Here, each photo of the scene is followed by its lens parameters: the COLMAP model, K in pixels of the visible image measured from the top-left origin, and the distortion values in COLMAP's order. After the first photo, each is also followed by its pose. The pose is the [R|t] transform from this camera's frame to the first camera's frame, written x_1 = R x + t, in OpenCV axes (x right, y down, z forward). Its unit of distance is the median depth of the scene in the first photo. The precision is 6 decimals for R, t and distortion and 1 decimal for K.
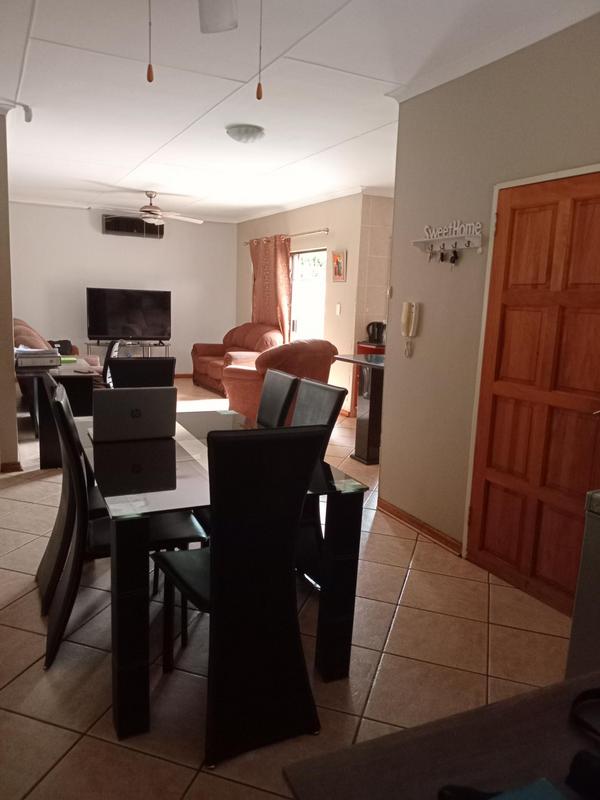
lens RADIAL K [[598.1, 0, 287.2], [0, 598.1, 400.9], [0, 0, 1]] dist [0.124668, -0.196060]
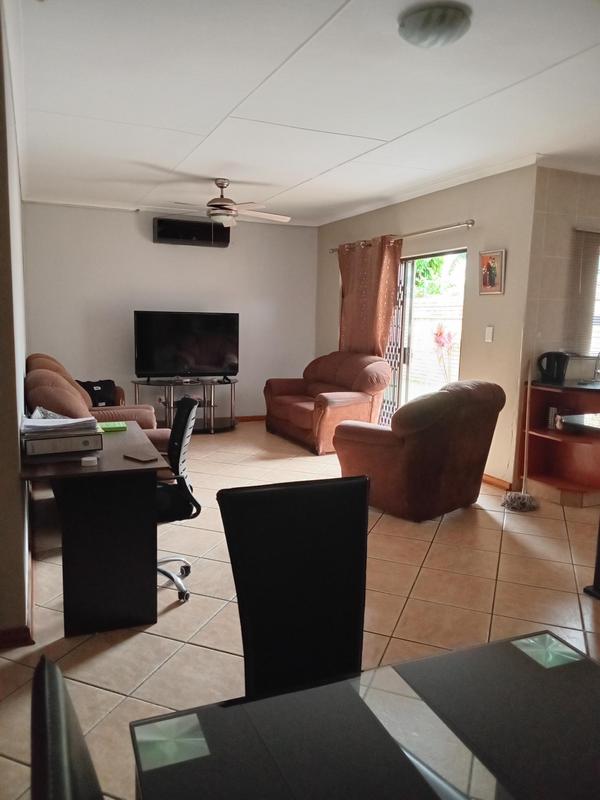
lens RADIAL K [[598.1, 0, 287.2], [0, 598.1, 400.9], [0, 0, 1]] dist [0.124668, -0.196060]
pose [[0.998322, -0.007898, -0.057362, -0.095010], [0.006162, 0.999520, -0.030377, -0.048358], [0.057574, 0.029972, 0.997891, 0.251986]]
